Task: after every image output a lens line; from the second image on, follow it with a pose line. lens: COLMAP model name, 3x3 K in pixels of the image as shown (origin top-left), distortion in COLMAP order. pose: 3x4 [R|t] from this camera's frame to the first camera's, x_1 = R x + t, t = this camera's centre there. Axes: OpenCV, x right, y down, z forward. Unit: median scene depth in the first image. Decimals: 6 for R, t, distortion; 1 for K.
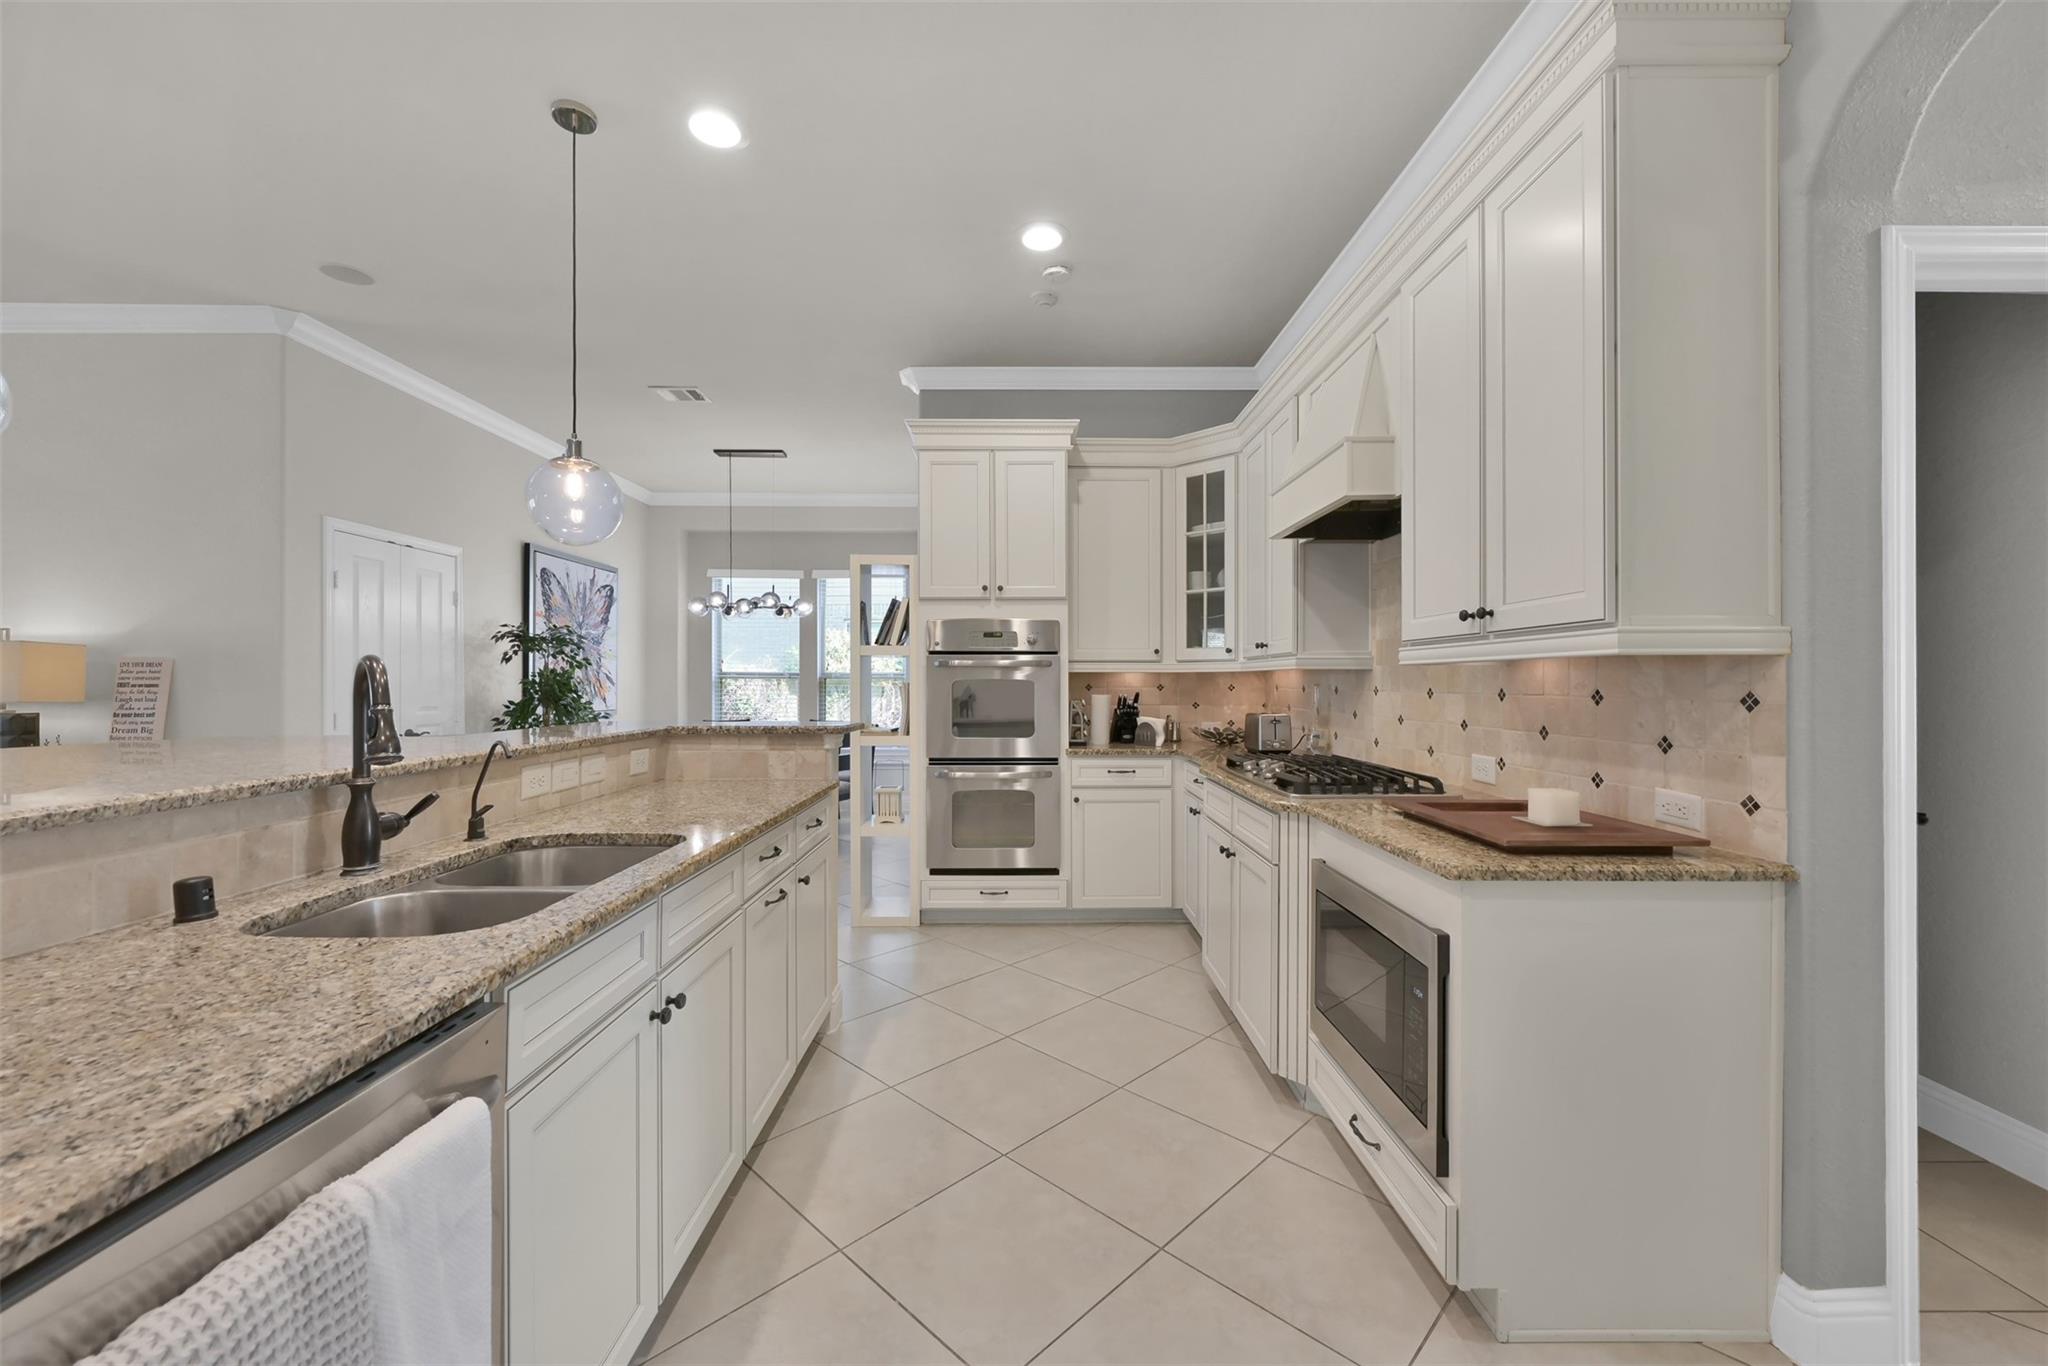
lens RADIAL K [[812.5, 0, 1024.0], [0, 812.5, 683.0], [0, 0, 1]] dist [0.009677, 0.000063]
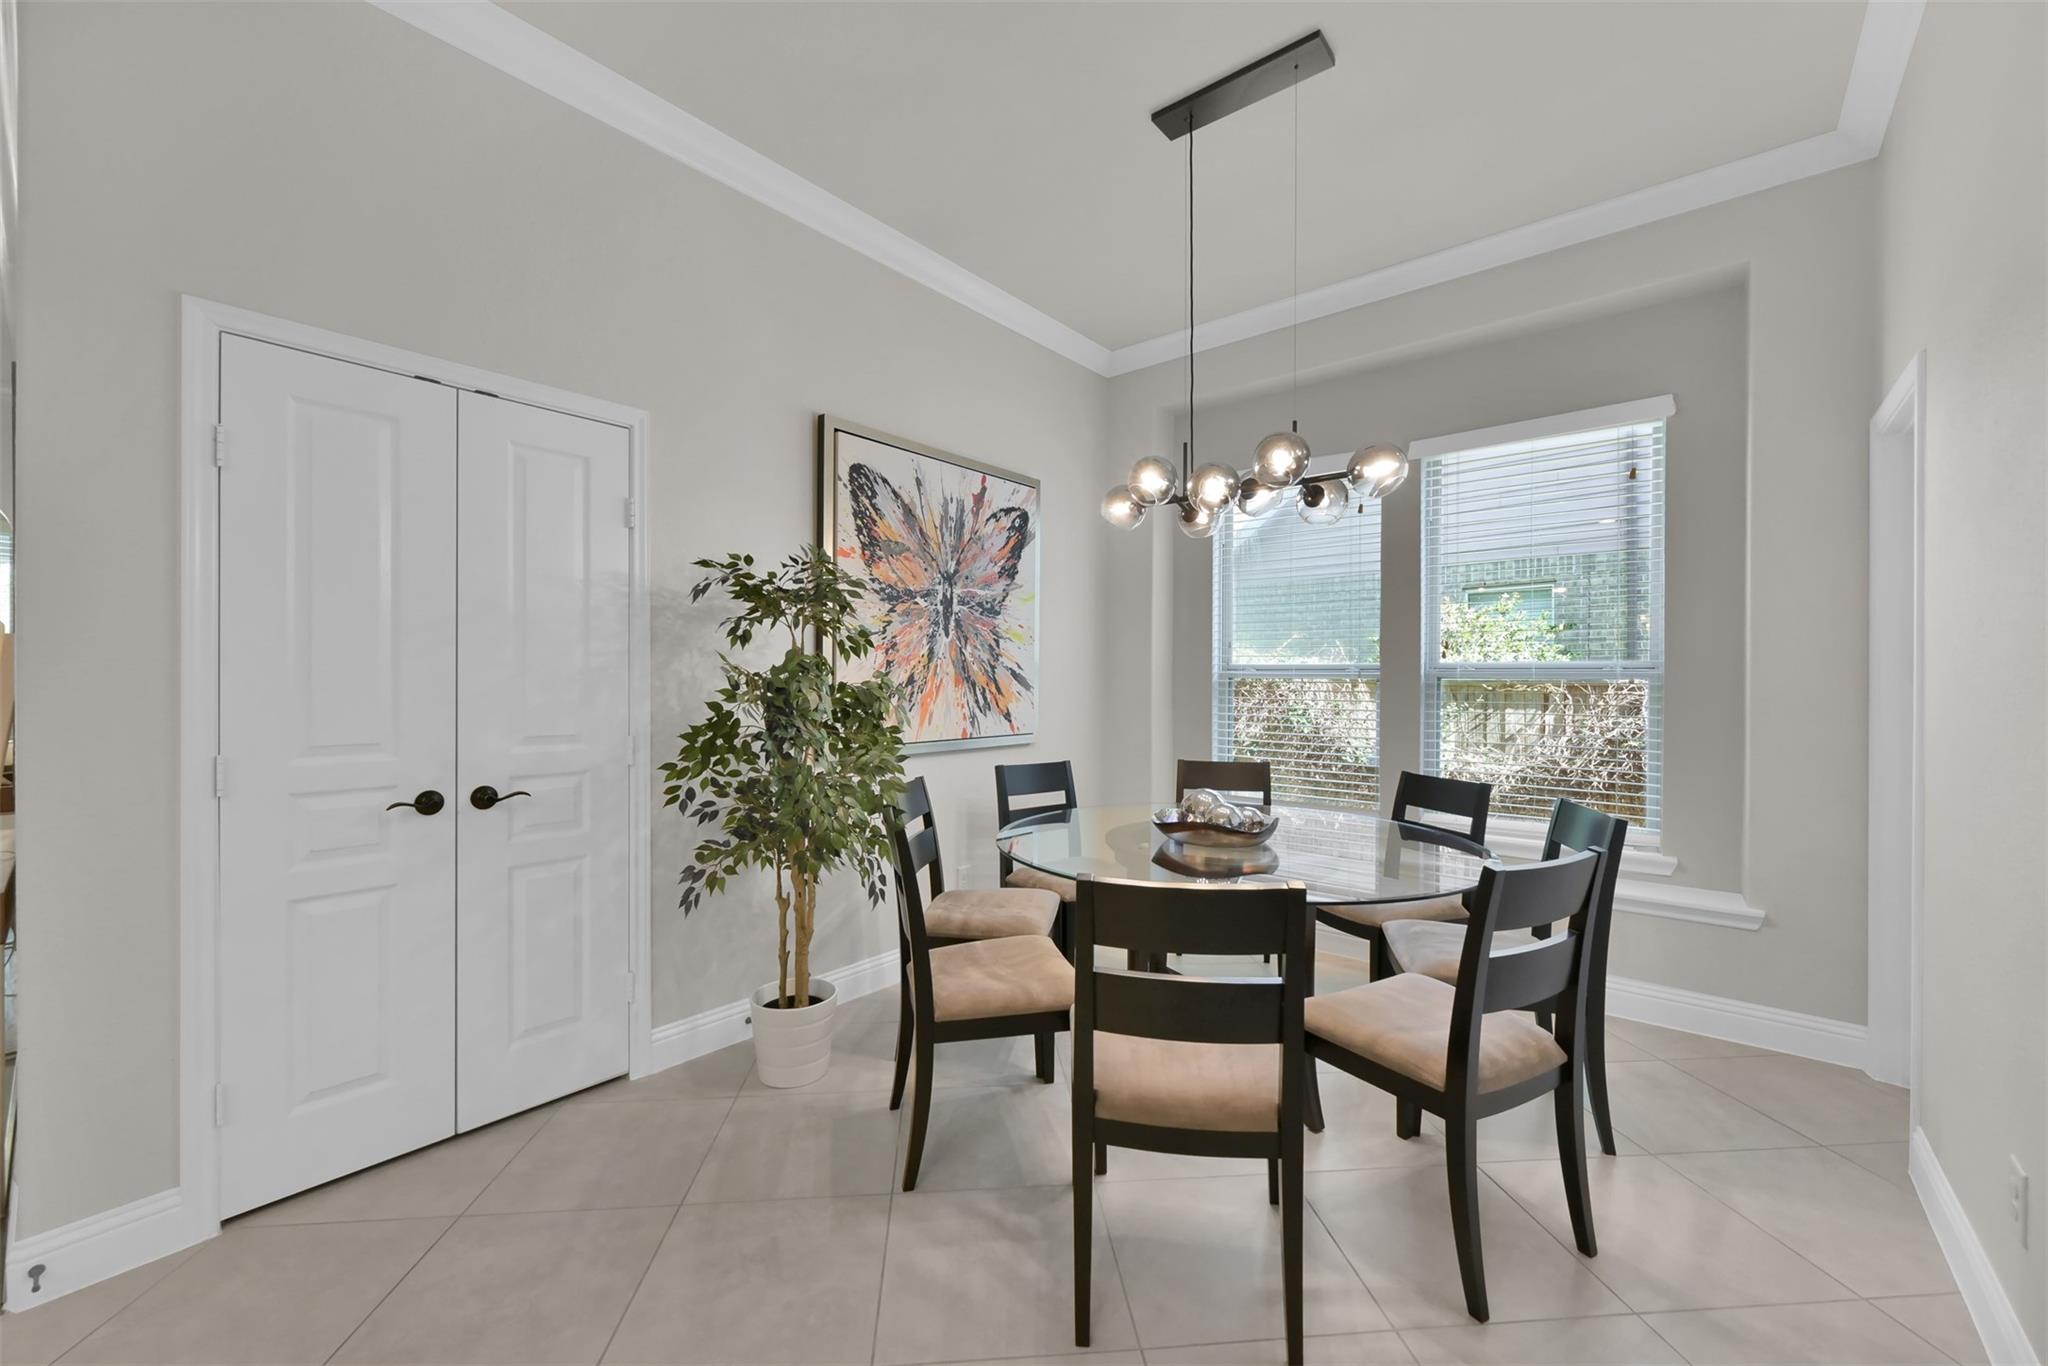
lens RADIAL K [[812.5, 0, 1024.0], [0, 812.5, 683.0], [0, 0, 1]] dist [0.009677, 0.000063]
pose [[0.765455, 0.005485, -0.643465, -0.267289], [-0.004436, 0.999985, 0.003247, -0.005728], [0.643474, 0.000369, 0.765468, 1.035722]]
